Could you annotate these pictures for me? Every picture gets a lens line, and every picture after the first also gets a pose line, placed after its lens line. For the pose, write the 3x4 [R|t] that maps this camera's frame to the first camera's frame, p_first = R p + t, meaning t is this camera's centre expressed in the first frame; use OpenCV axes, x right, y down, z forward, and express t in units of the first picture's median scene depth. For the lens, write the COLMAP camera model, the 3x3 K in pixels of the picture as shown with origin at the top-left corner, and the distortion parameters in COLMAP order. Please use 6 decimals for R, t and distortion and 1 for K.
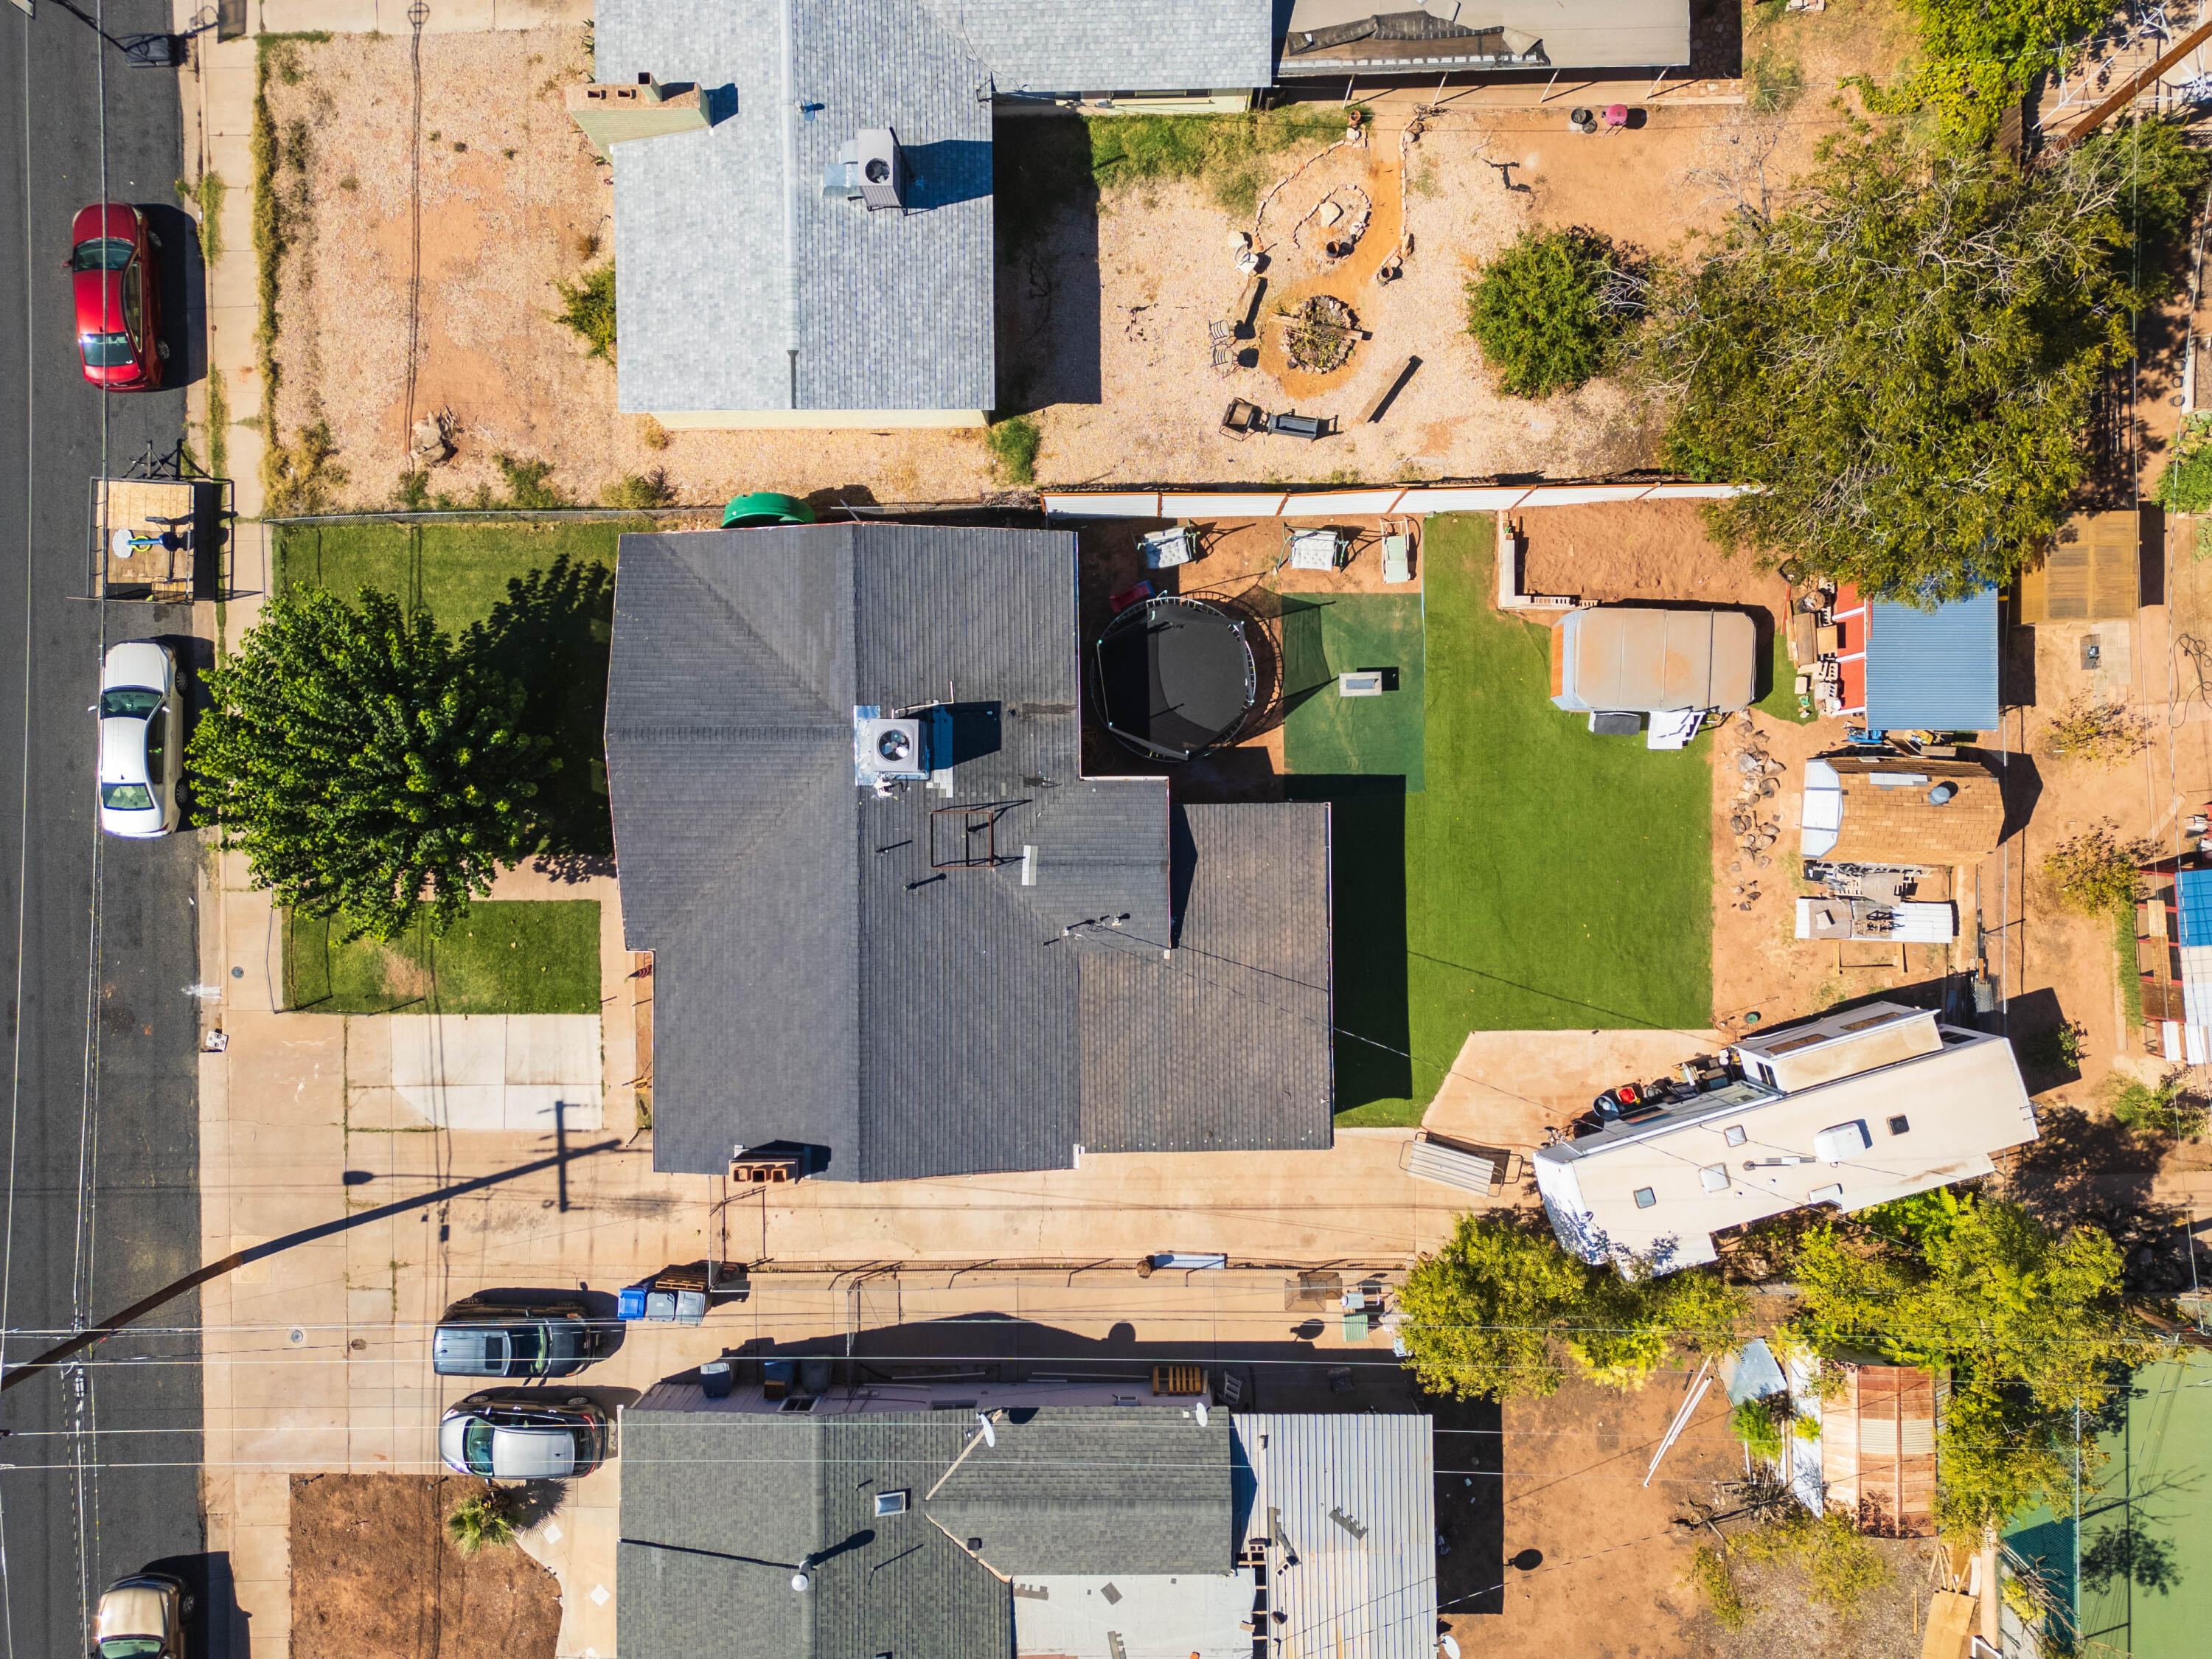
lens RADIAL K [[1545.1, 0, 1109.2], [0, 1545.1, 832.3], [0, 0, 1]] dist [0.083985, -0.079855]
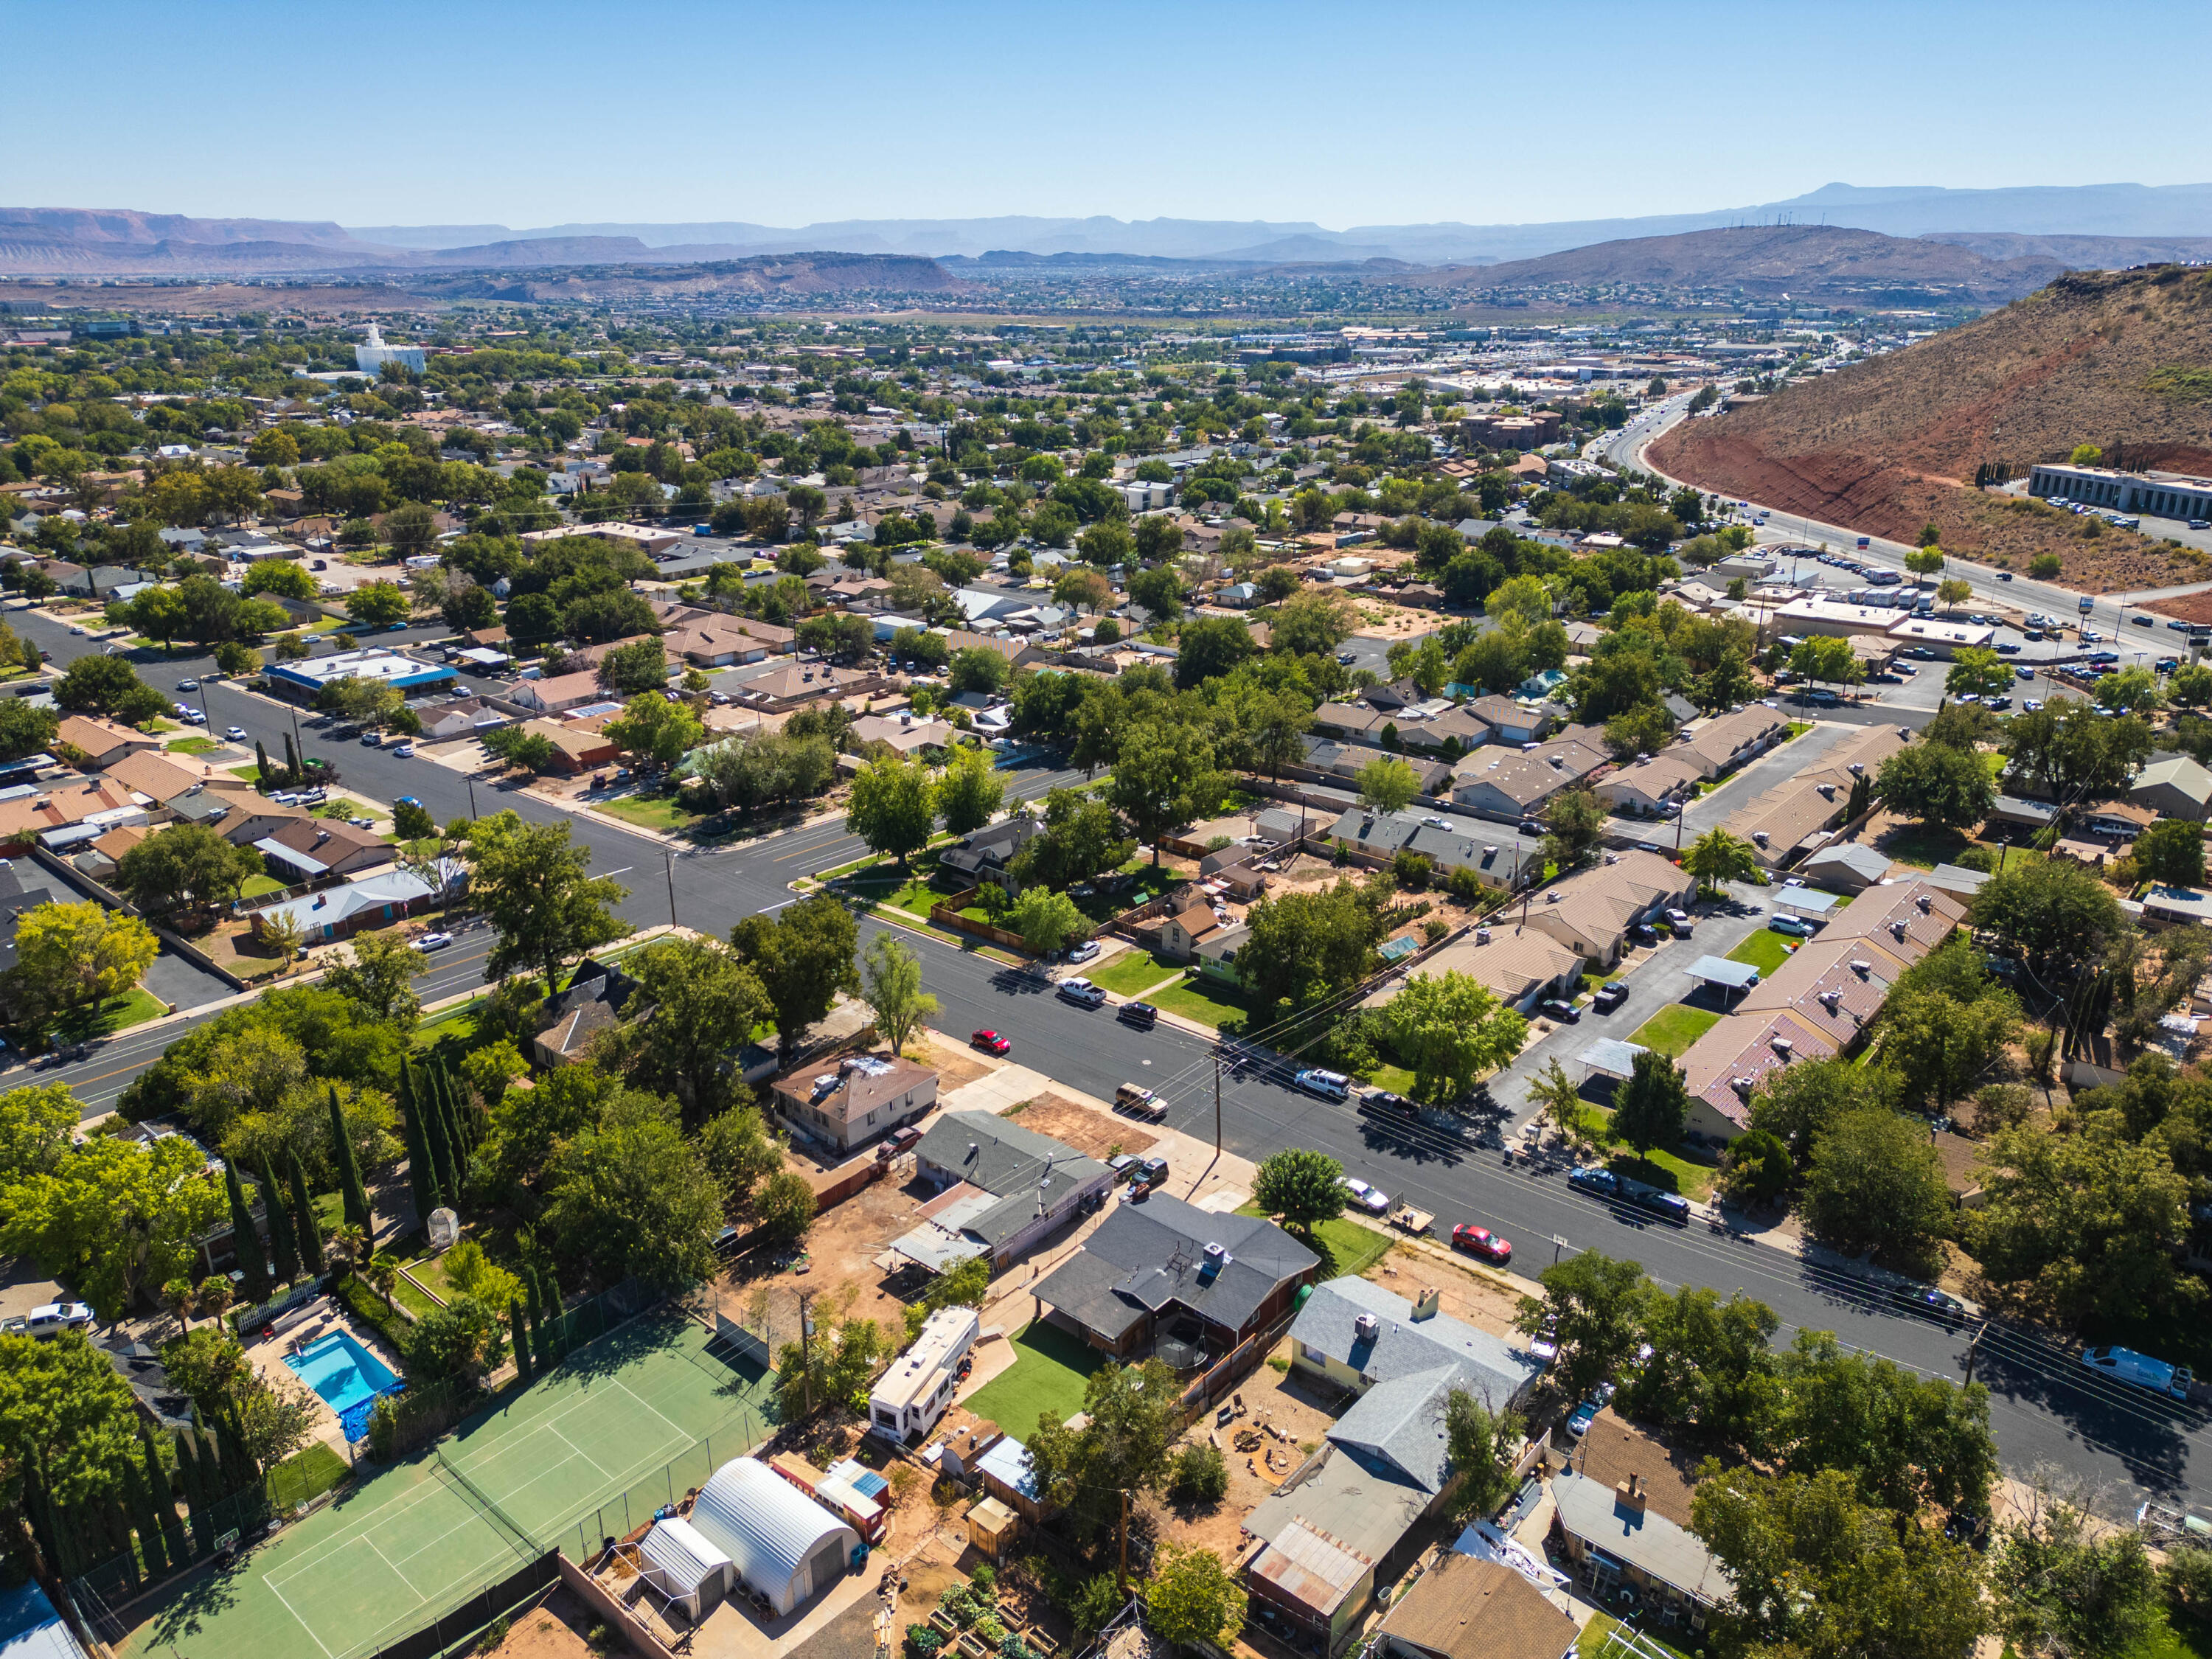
lens RADIAL K [[1545.7, 0, 1108.8], [0, 1545.7, 830.3], [0, 0, 1]] dist [0.088680, -0.093700]
pose [[-0.656669, 0.280369, -0.700128, 1.872873], [-0.753927, -0.220033, 0.619016, -1.568771], [0.019502, 0.934333, 0.355866, -0.926248]]
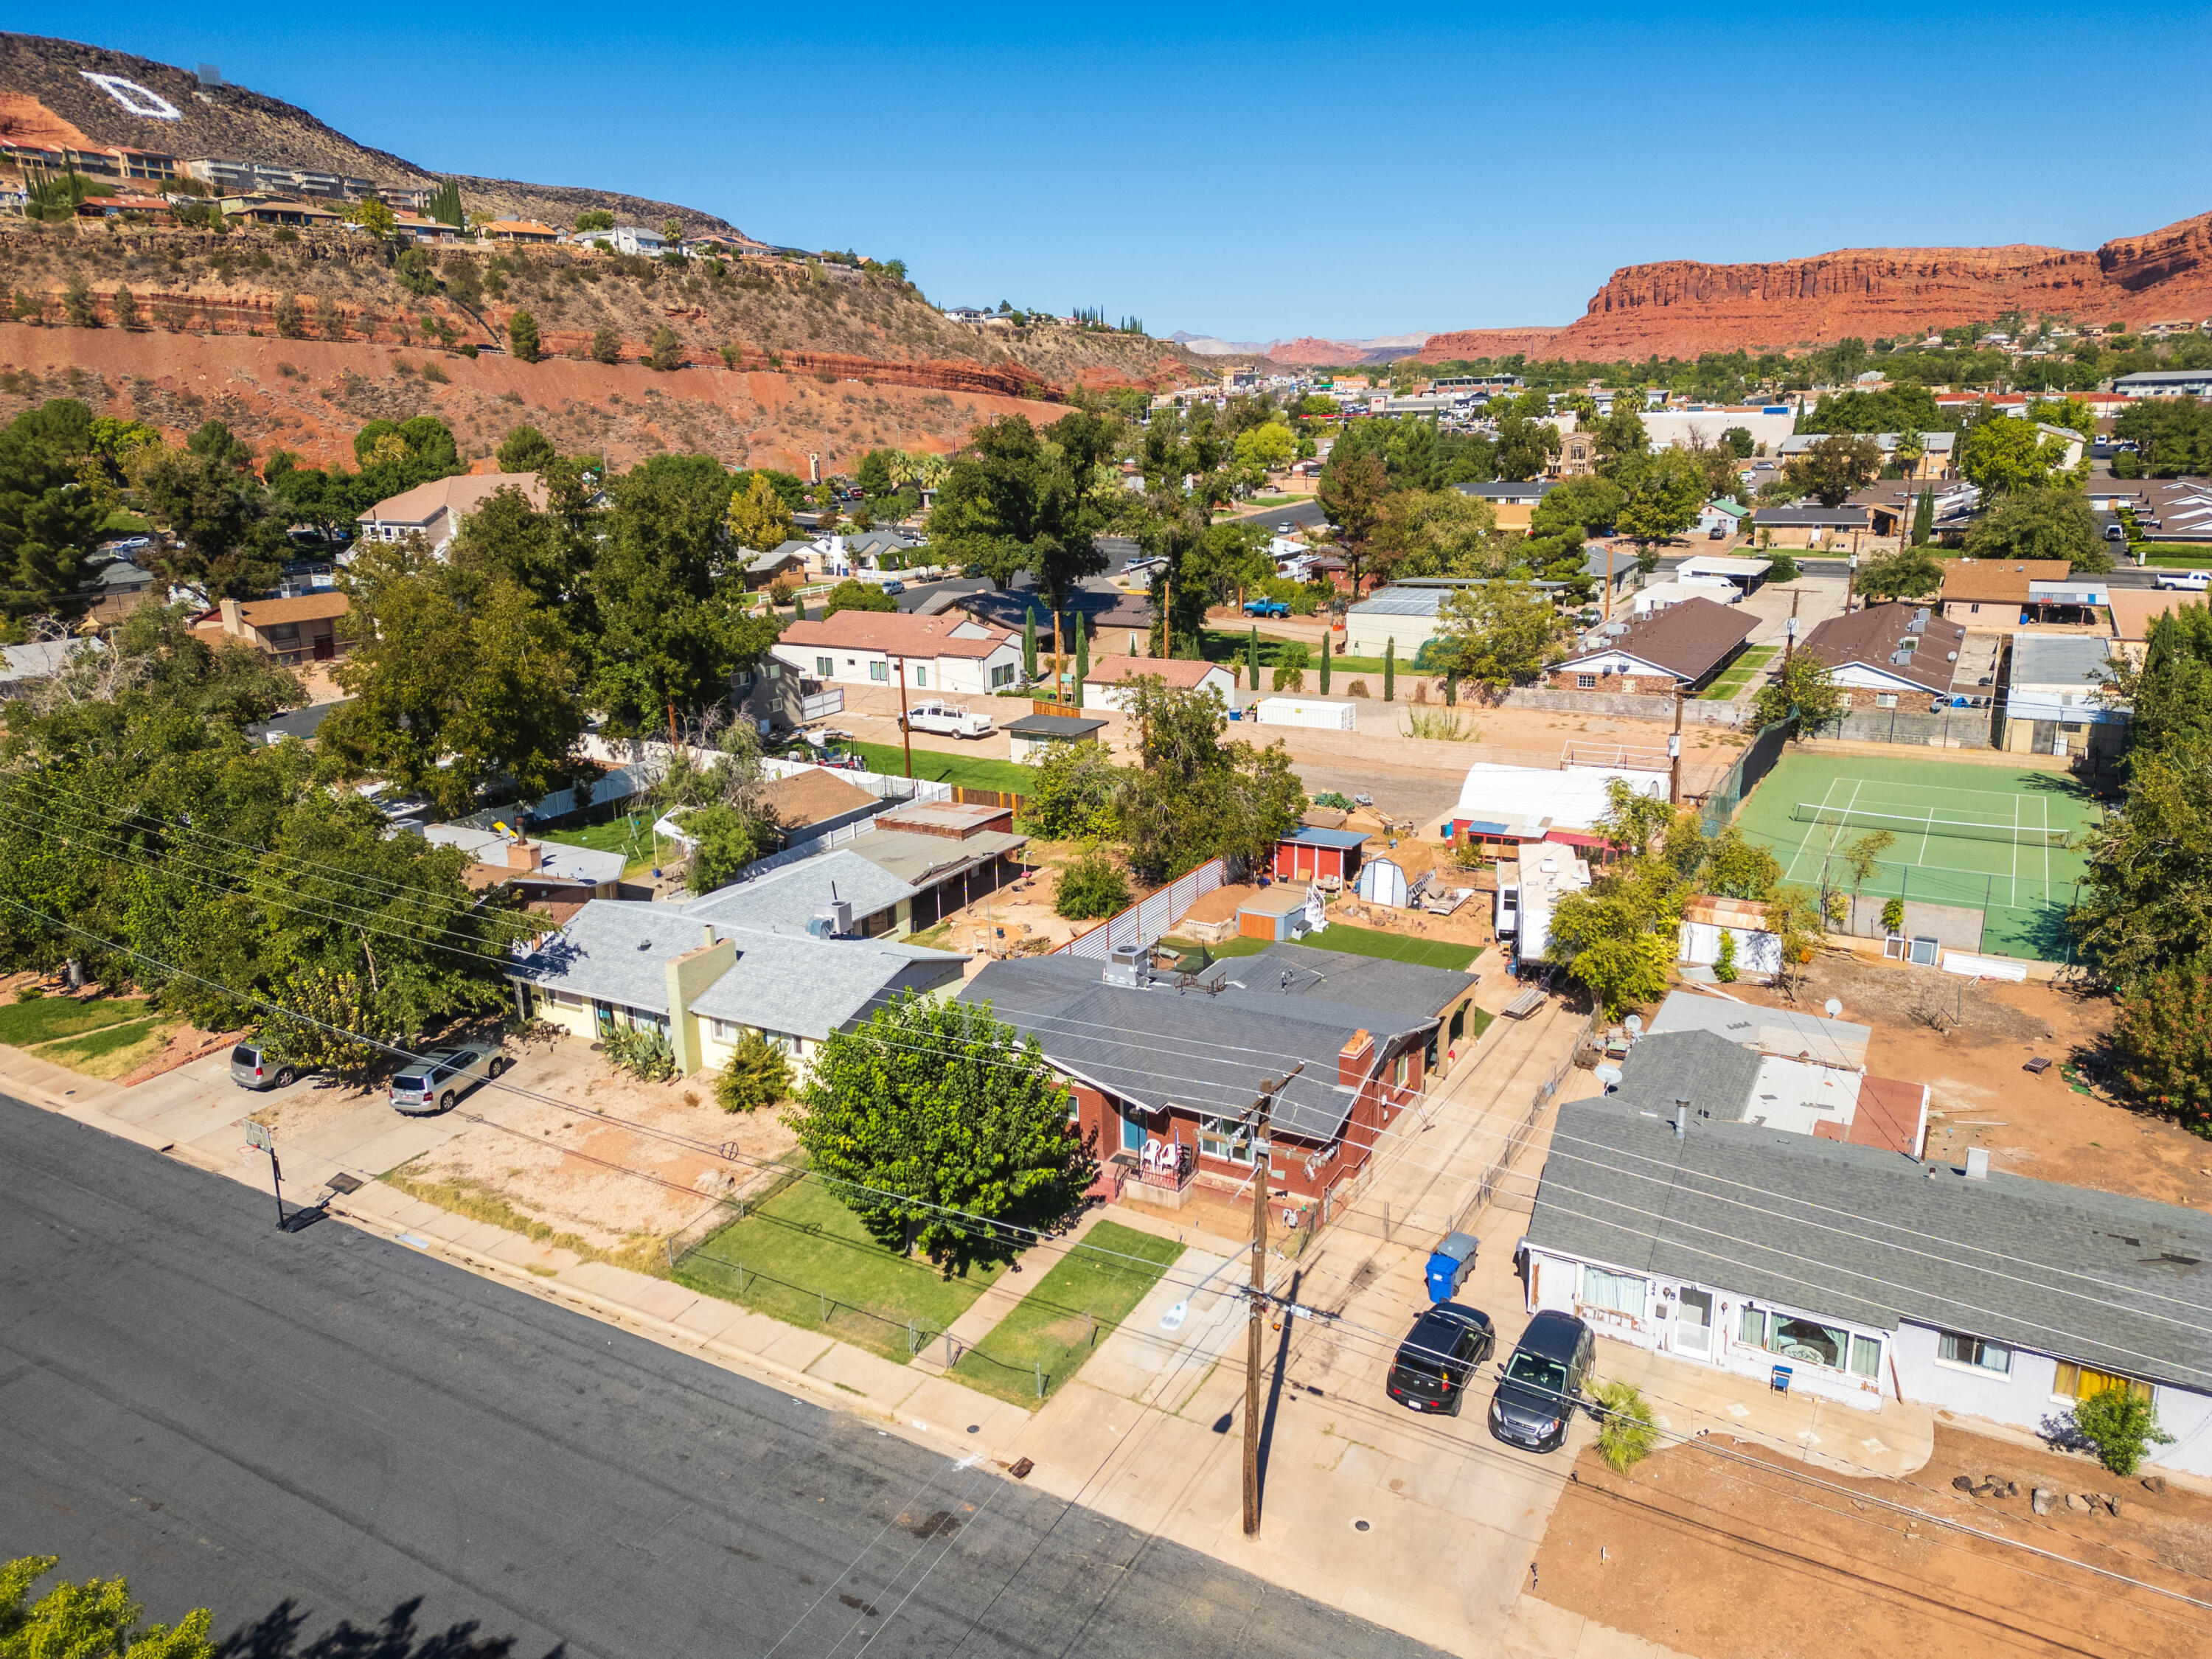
lens RADIAL K [[1545.1, 0, 1109.2], [0, 1545.1, 832.3], [0, 0, 1]] dist [0.083985, -0.079855]
pose [[0.500358, -0.221562, 0.836990, -1.268917], [0.865709, 0.112685, -0.487698, 0.600866], [0.013740, 0.968614, 0.248191, 0.440926]]
